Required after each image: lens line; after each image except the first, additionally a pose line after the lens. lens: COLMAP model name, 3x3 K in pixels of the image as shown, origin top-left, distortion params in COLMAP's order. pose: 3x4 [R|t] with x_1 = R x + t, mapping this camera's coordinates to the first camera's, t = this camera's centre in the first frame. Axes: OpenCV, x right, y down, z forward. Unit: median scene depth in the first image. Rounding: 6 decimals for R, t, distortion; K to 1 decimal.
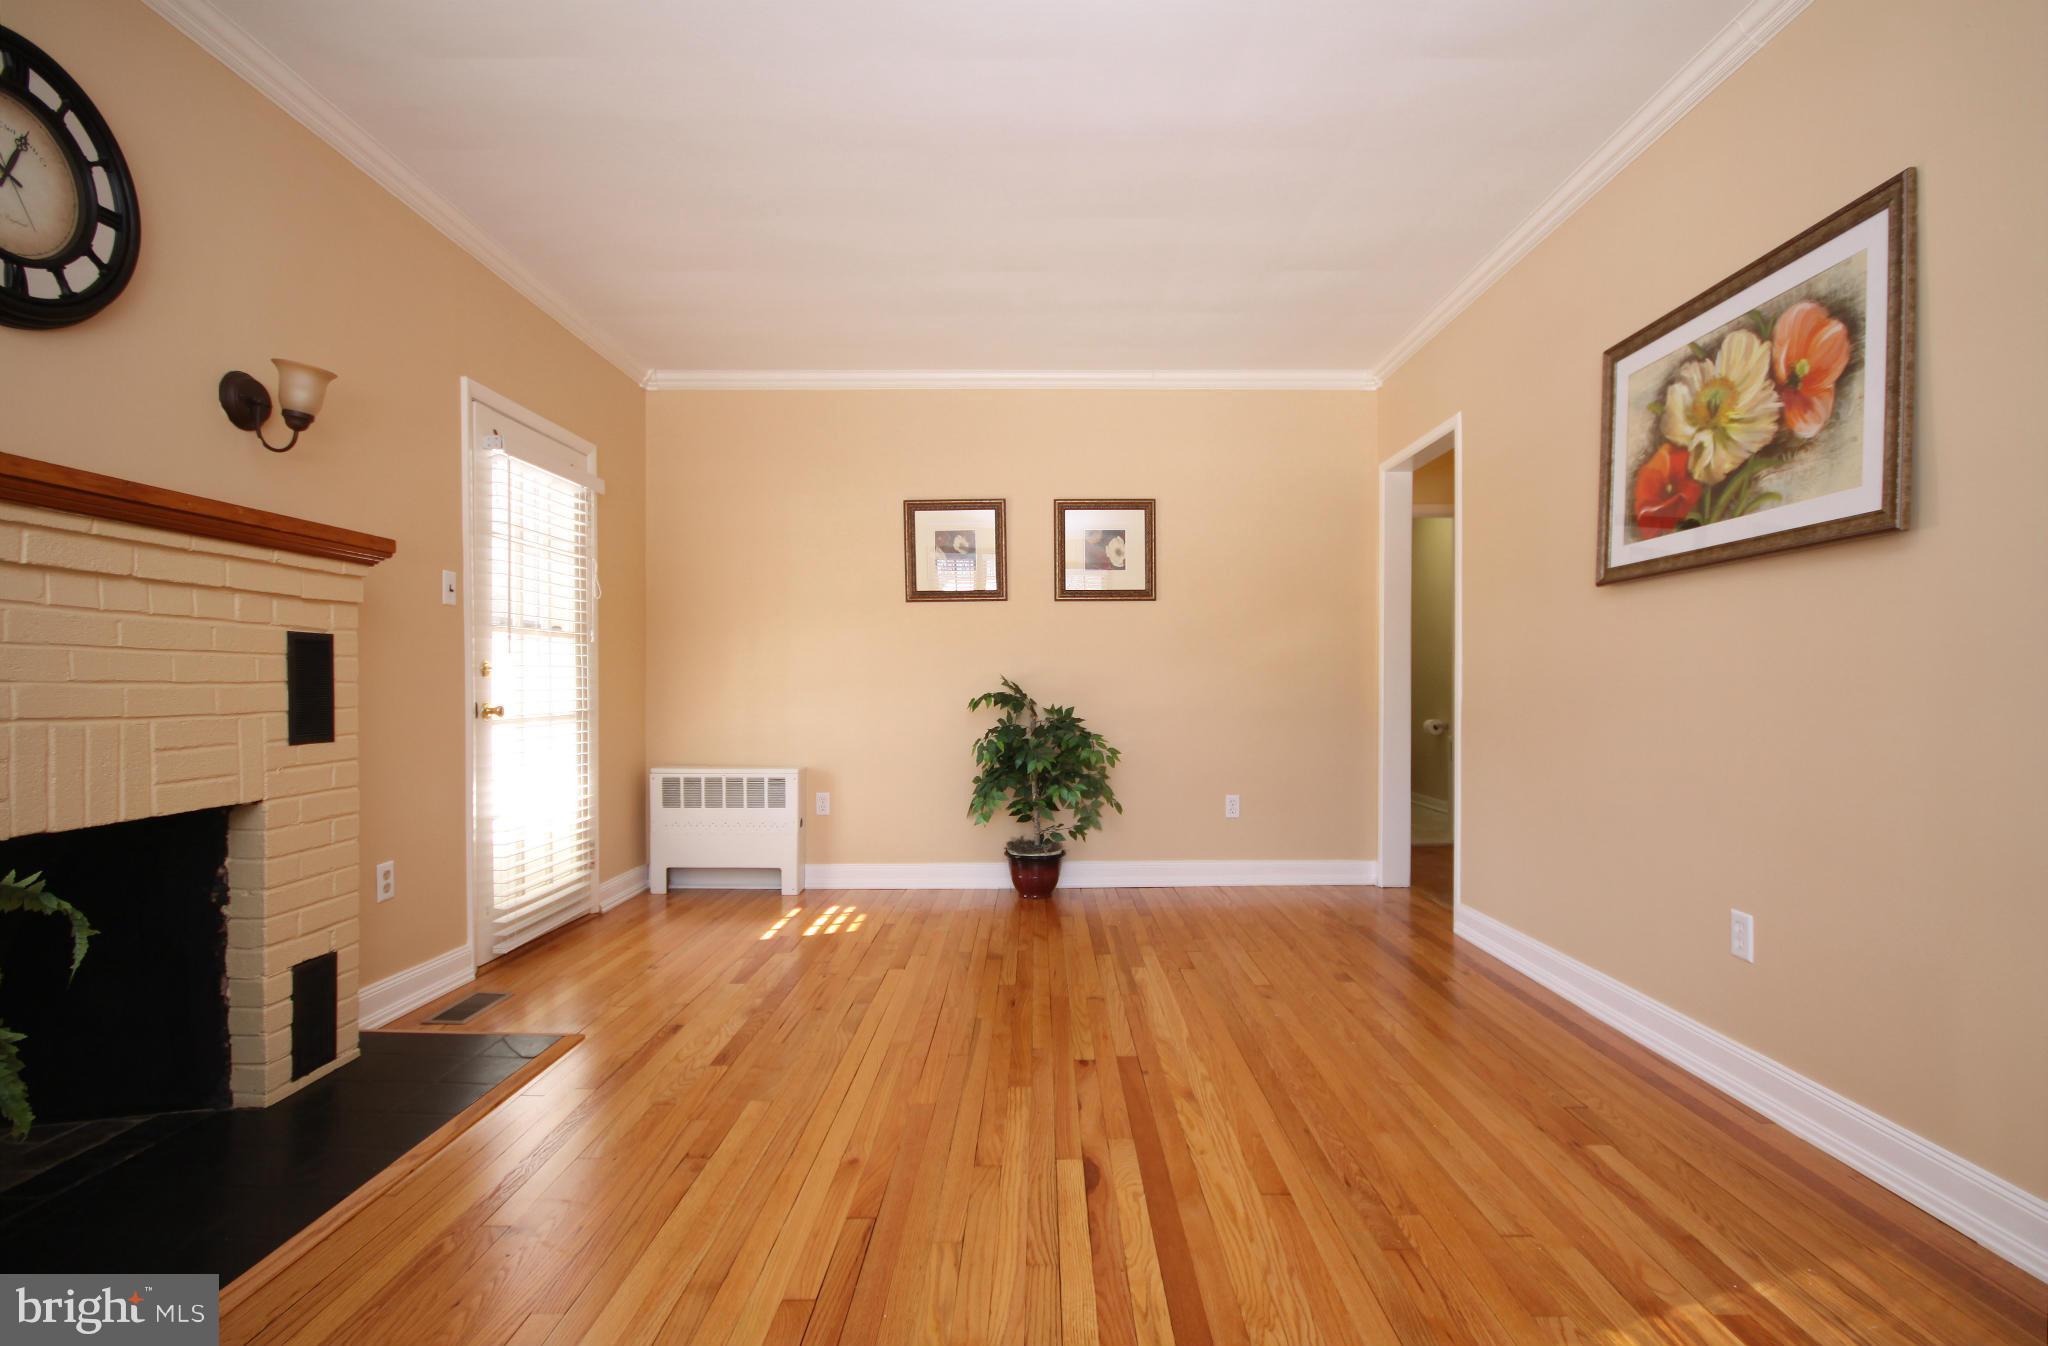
lens RADIAL K [[948.1, 0, 1030.8], [0, 948.1, 690.5], [0, 0, 1]] dist [-0.002463, -0.002095]
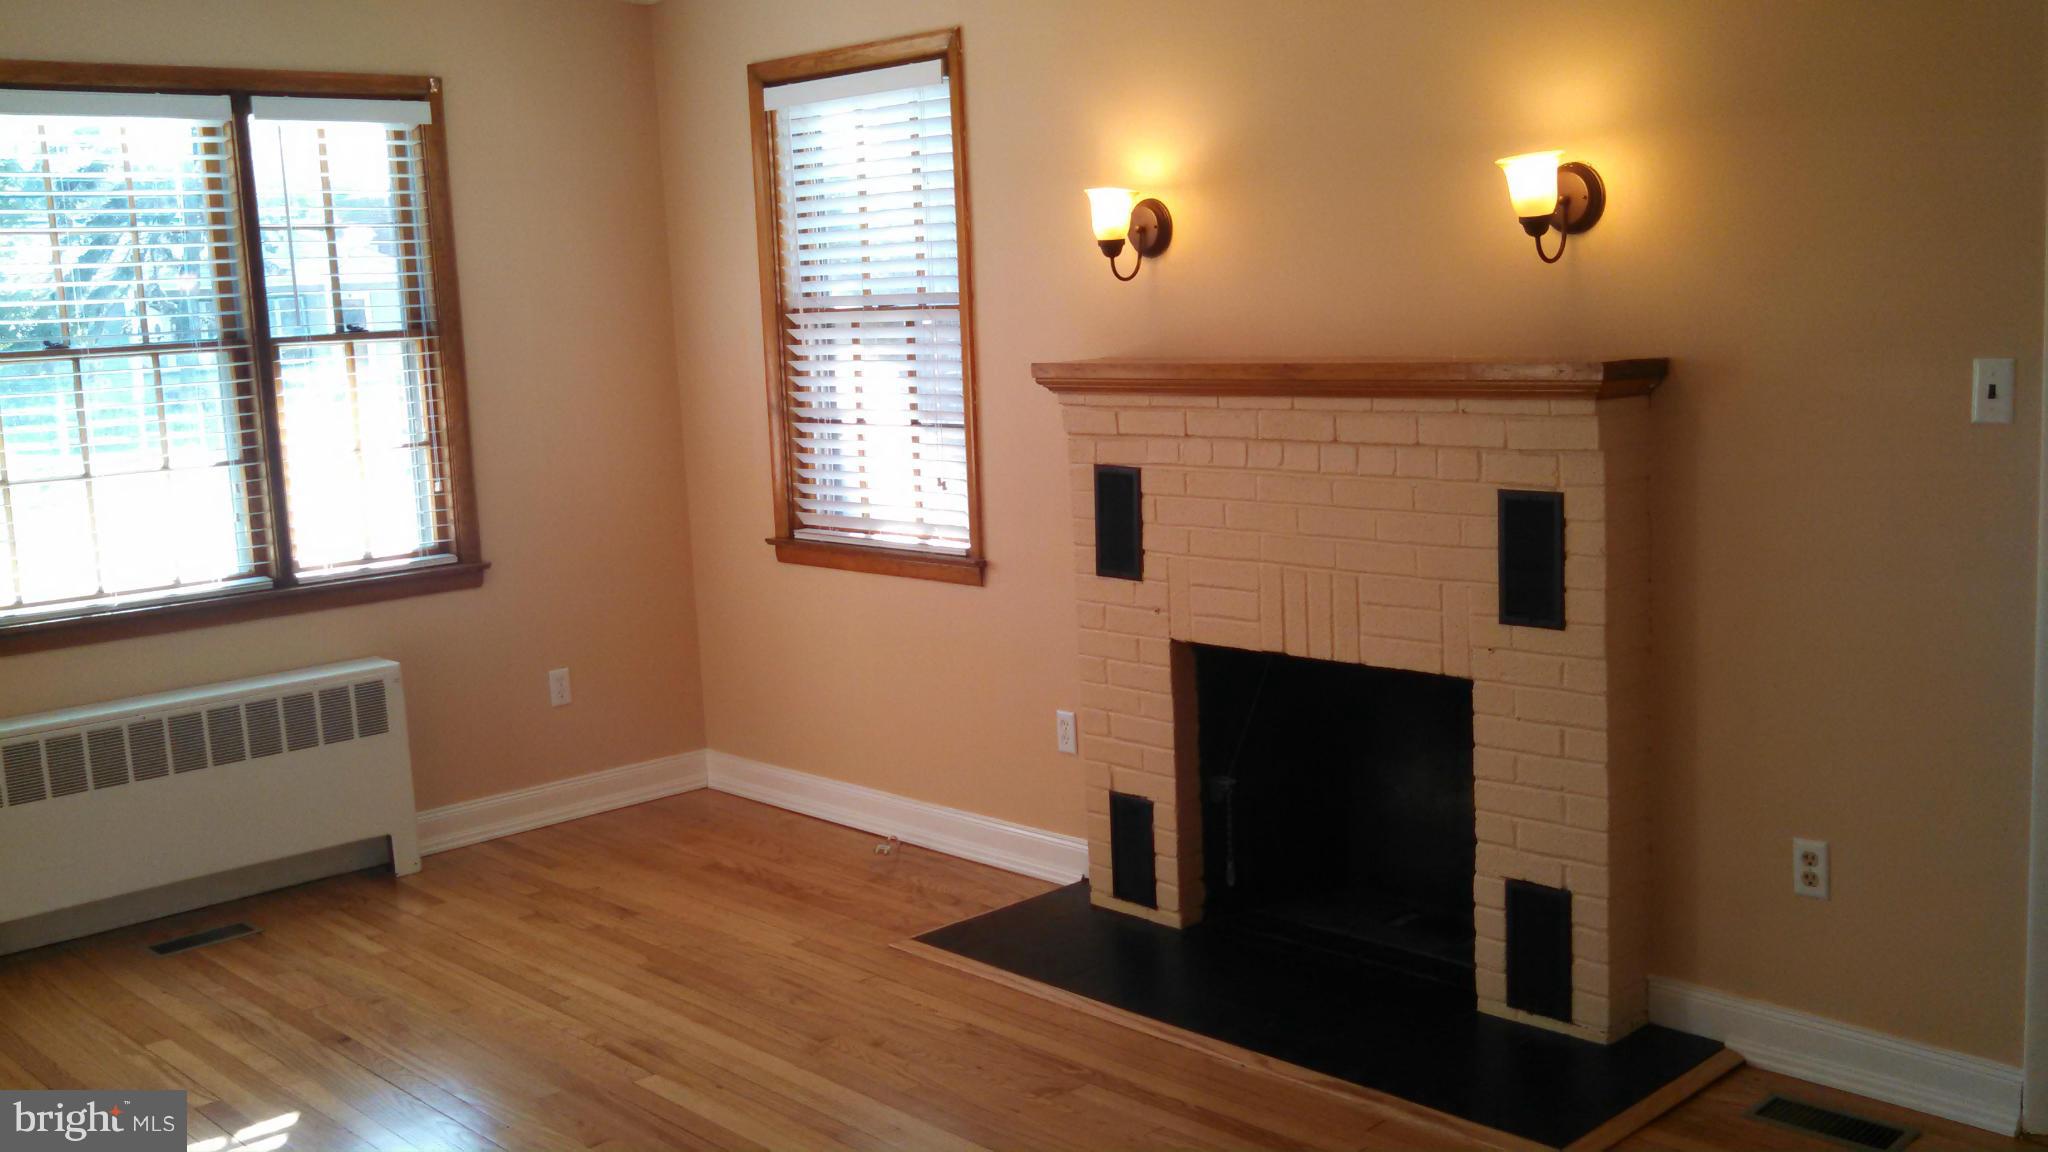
lens RADIAL K [[1986.3, 0, 1026.3], [0, 1986.3, 582.5], [0, 0, 1]] dist [-0.023086, 0.000000]
pose [[-0.721130, 0.139814, -0.678545, 0.712443], [0.043180, 0.986591, 0.157396, -0.272991], [0.691452, 0.084203, -0.717498, 1.955739]]
